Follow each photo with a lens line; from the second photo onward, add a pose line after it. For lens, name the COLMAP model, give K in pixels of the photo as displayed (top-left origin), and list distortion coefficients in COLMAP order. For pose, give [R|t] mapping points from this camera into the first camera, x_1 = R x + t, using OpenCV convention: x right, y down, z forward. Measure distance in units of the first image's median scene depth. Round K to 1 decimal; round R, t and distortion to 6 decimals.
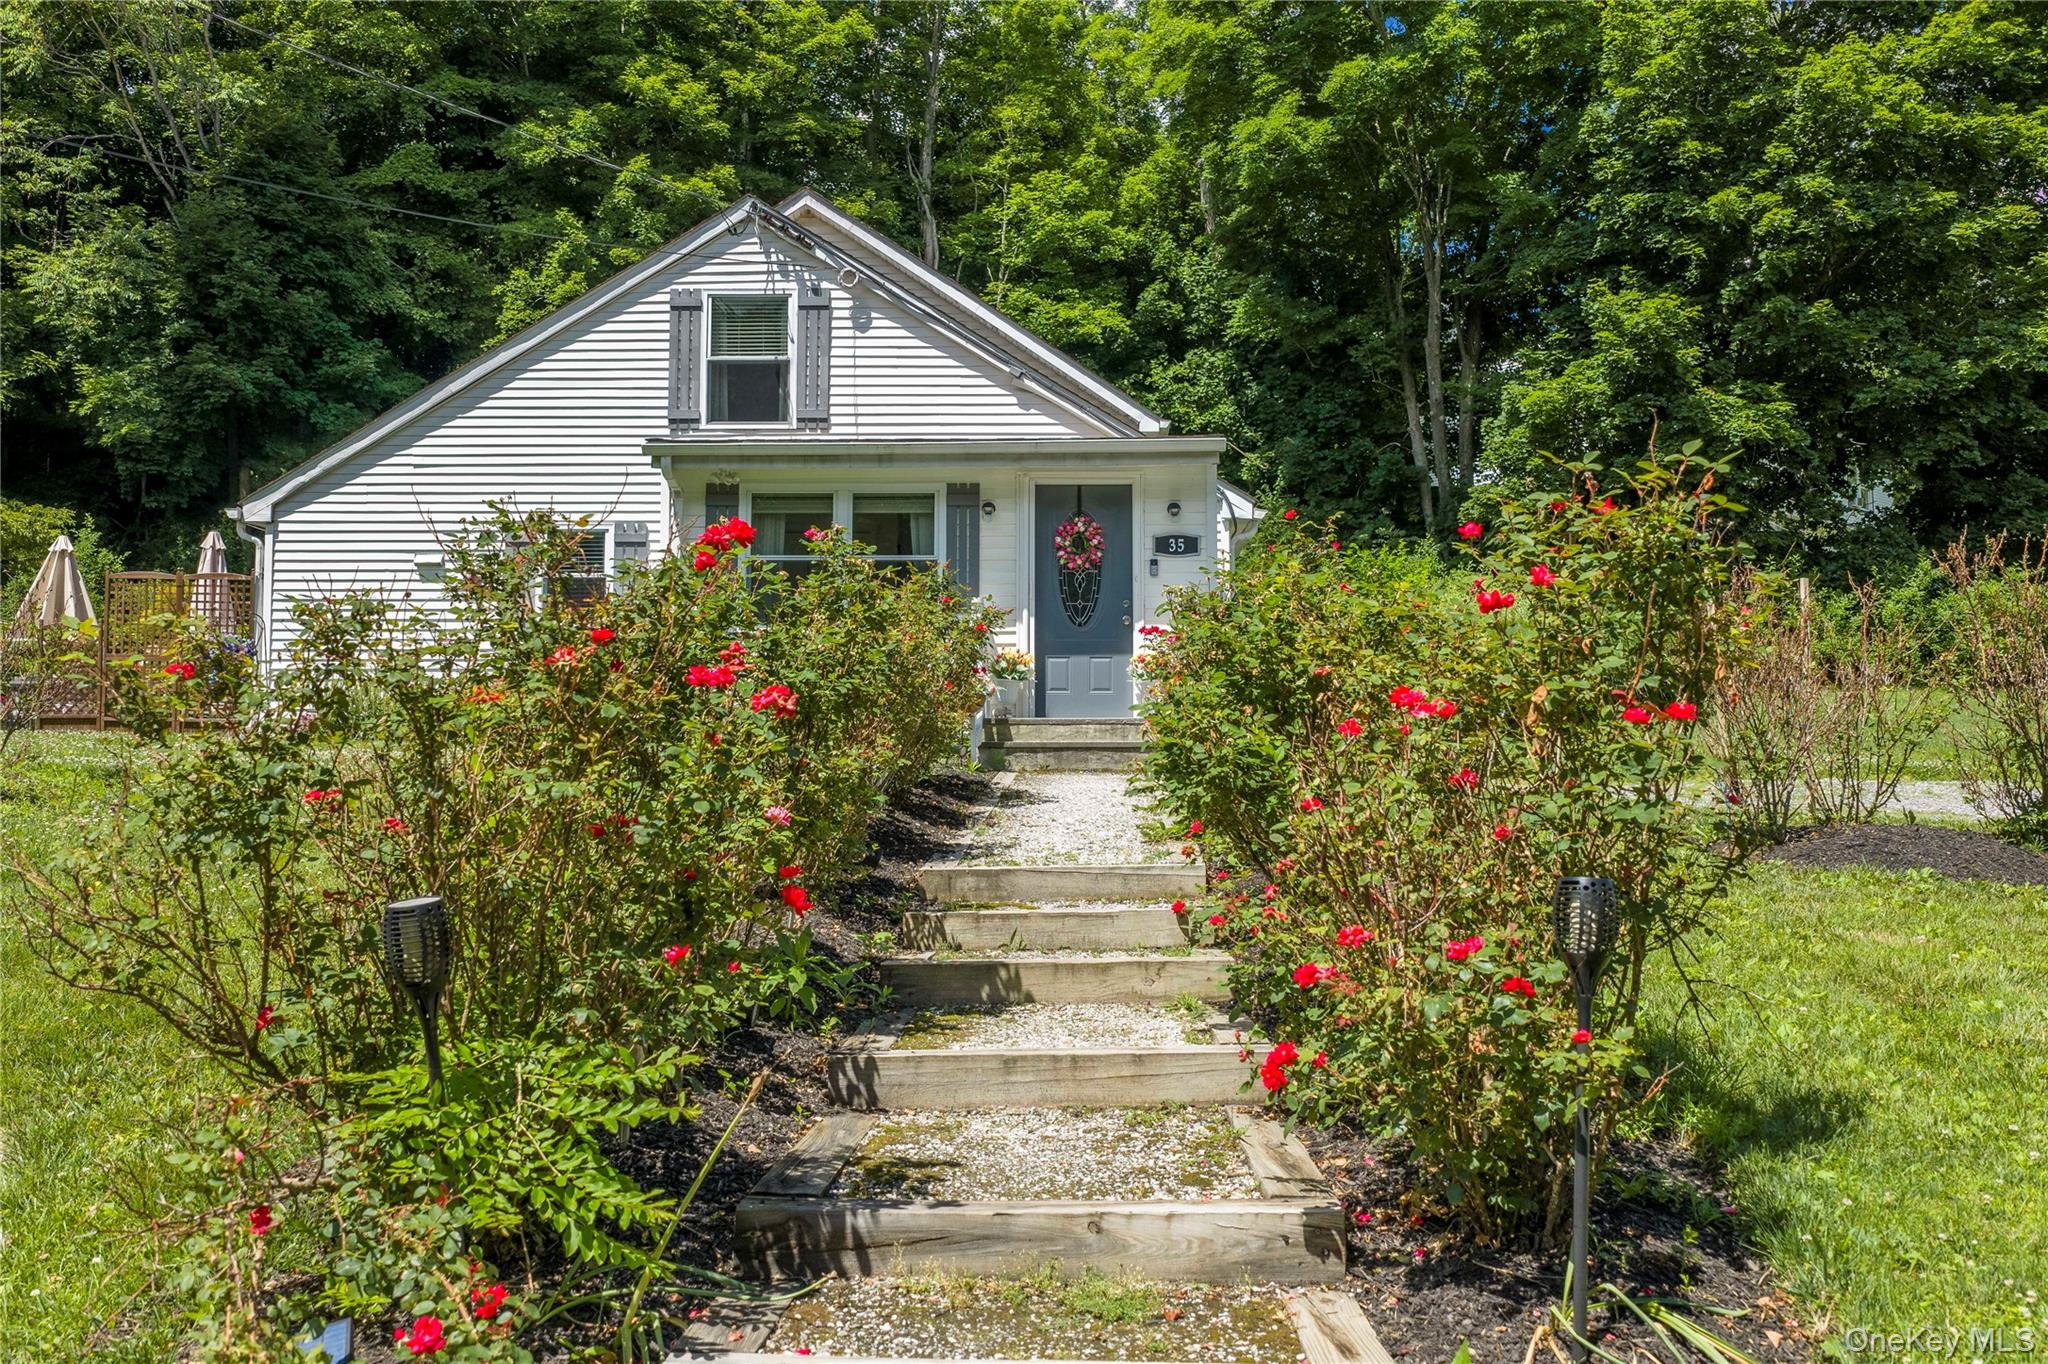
lens RADIAL K [[1682.5, 0, 1029.1], [0, 1682.5, 678.8], [0, 0, 1]] dist [0.038255, -0.019816]
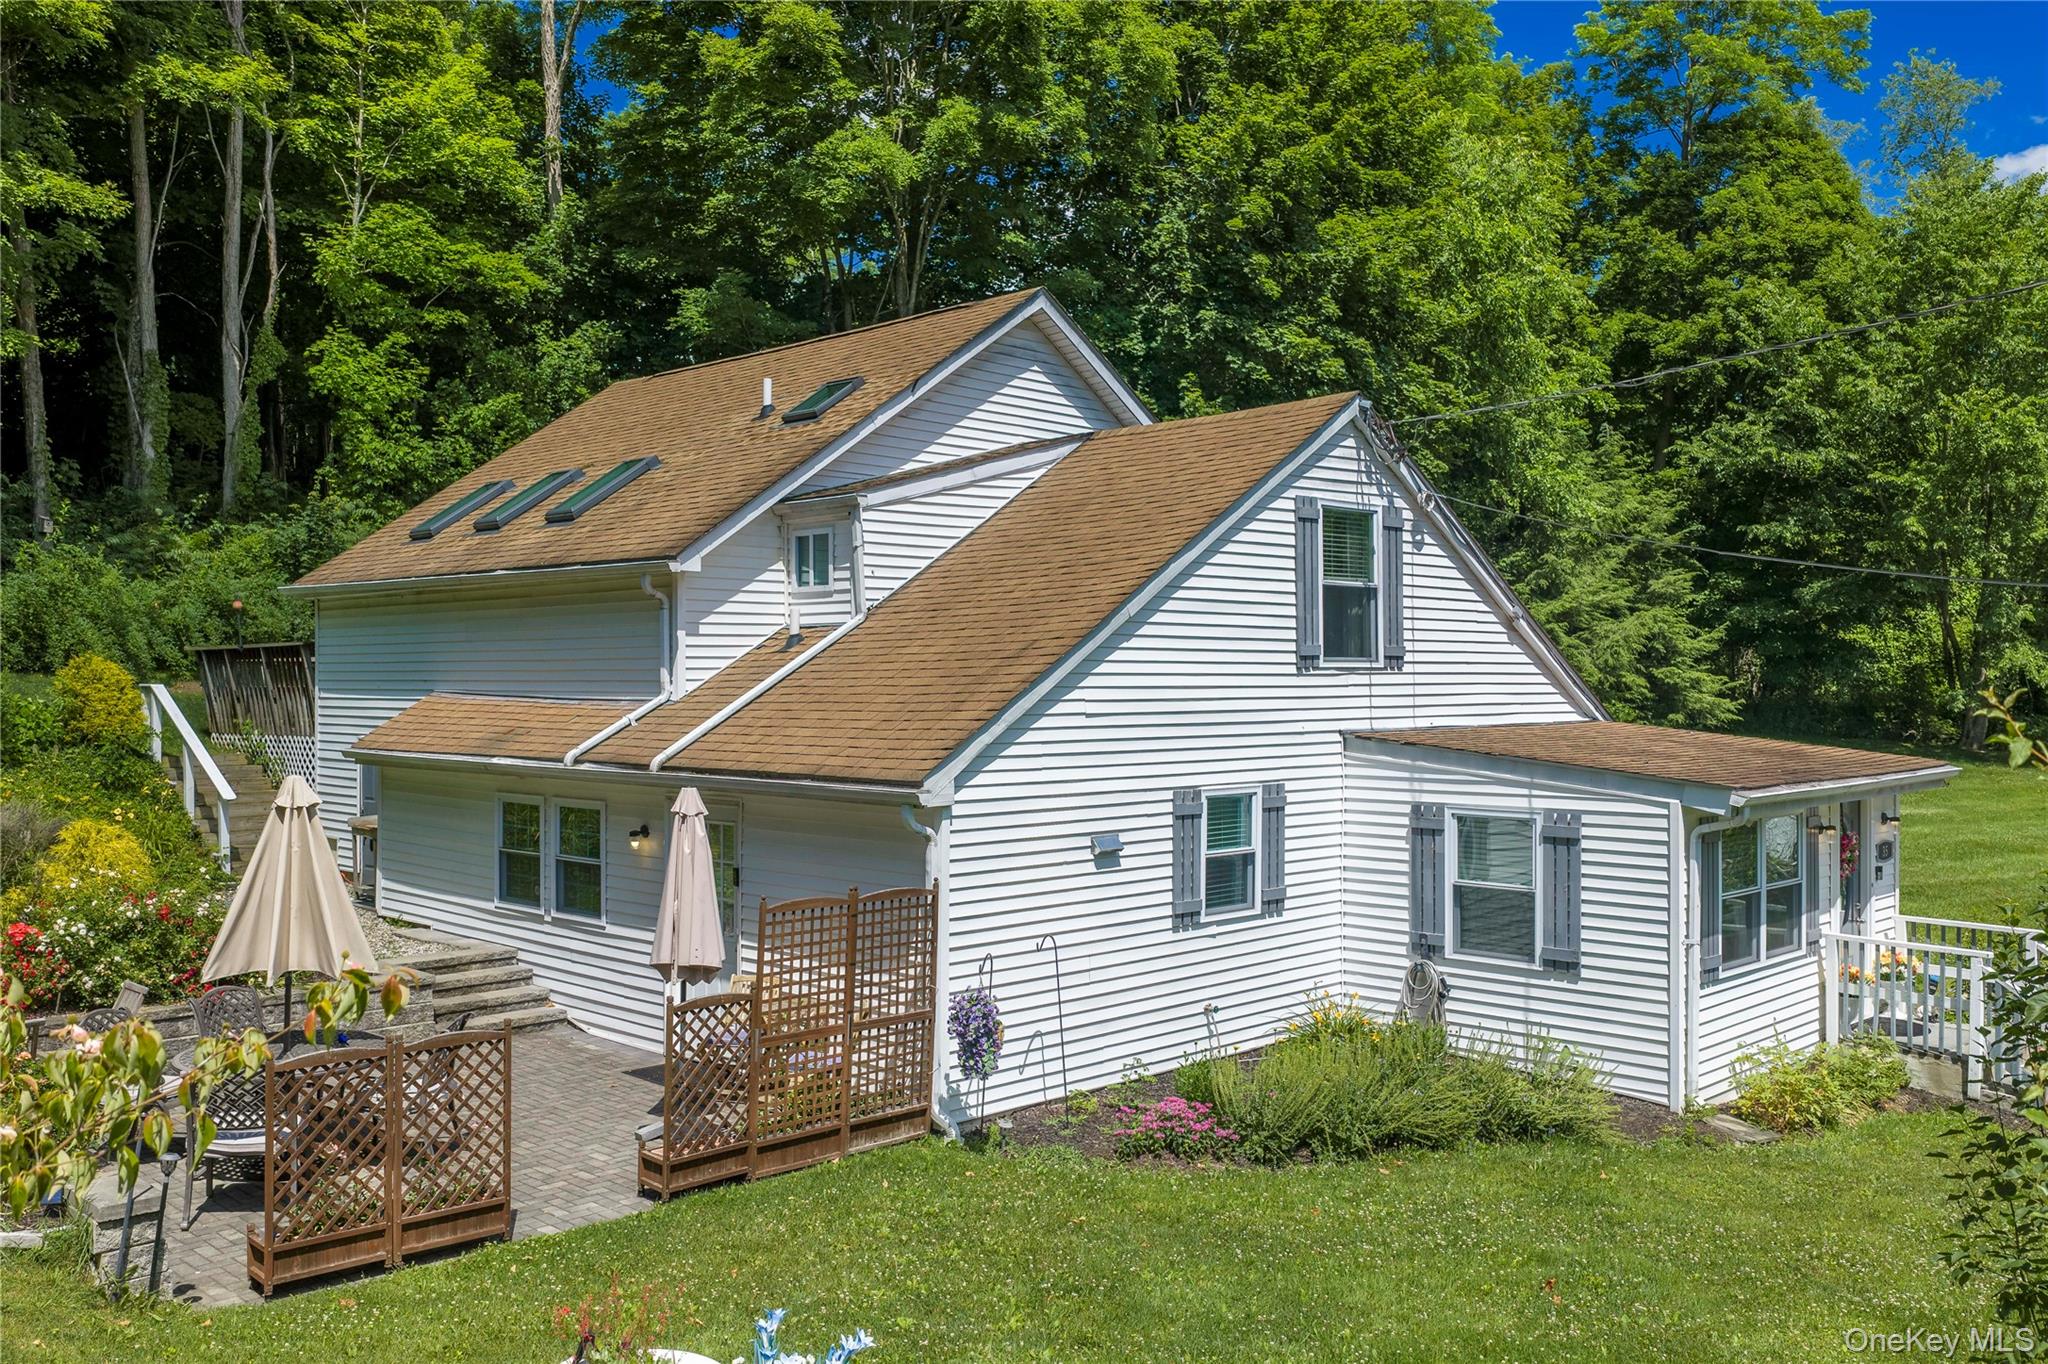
lens RADIAL K [[1682.5, 0, 1008.0], [0, 1682.5, 681.6], [0, 0, 1]] dist [0.038255, -0.019816]
pose [[0.707849, -0.002883, 0.706358, -0.815750], [-0.059631, 0.996178, 0.063823, -0.168058], [-0.703842, -0.087298, 0.704972, 0.465865]]
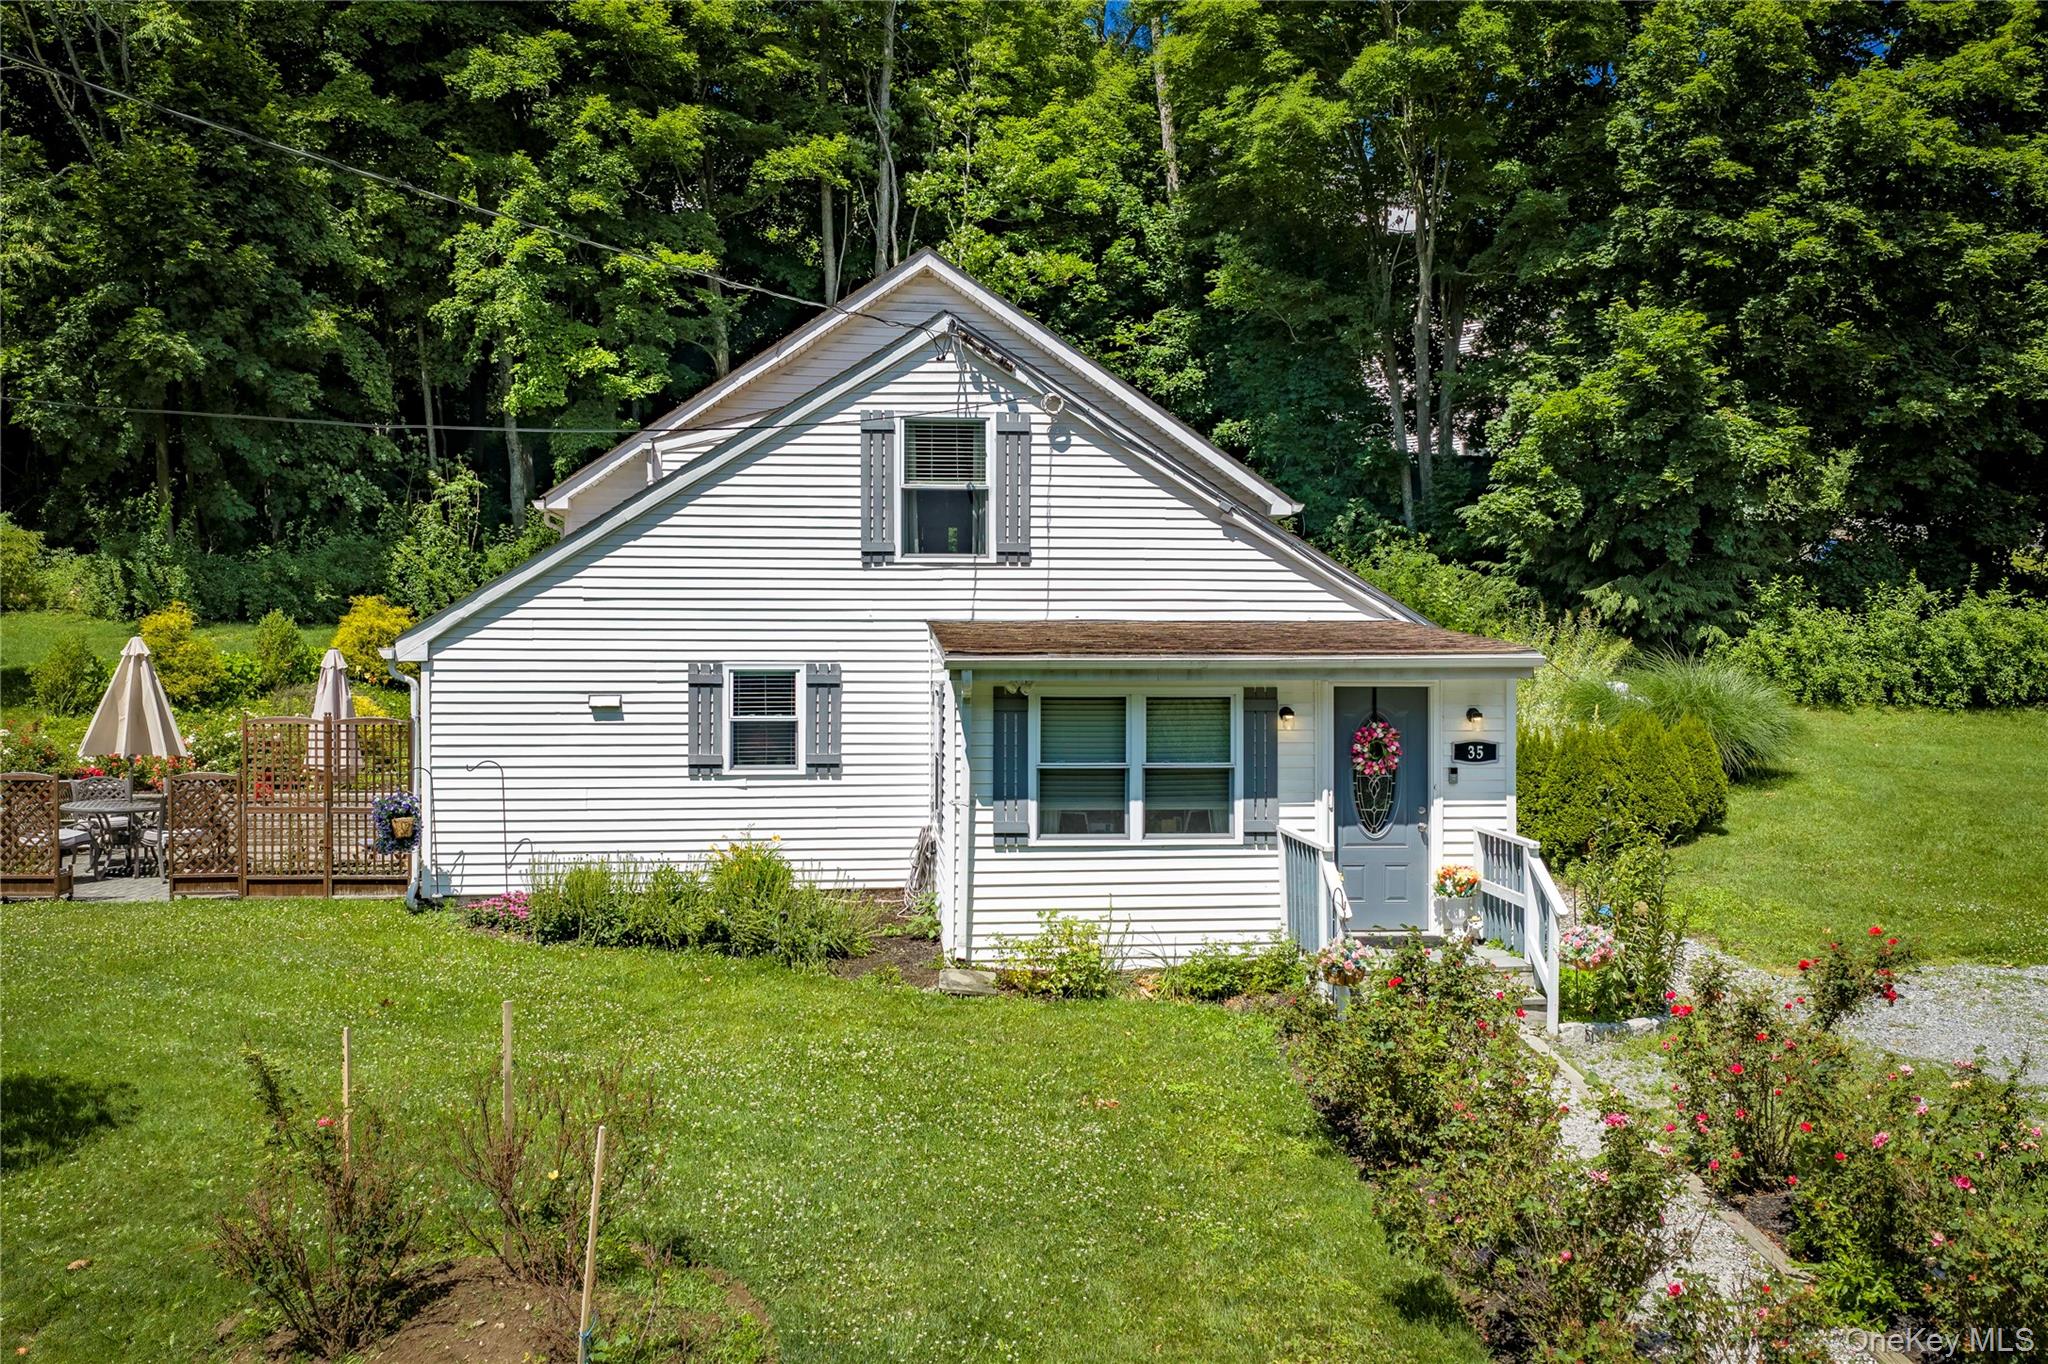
lens RADIAL K [[1682.5, 0, 1020.9], [0, 1682.5, 680.4], [0, 0, 1]] dist [0.038255, -0.019816]
pose [[0.992609, -0.001254, 0.121348, -0.217023], [-0.010405, 0.995385, 0.095397, -0.156719], [-0.120908, -0.095955, 0.988015, 0.049539]]
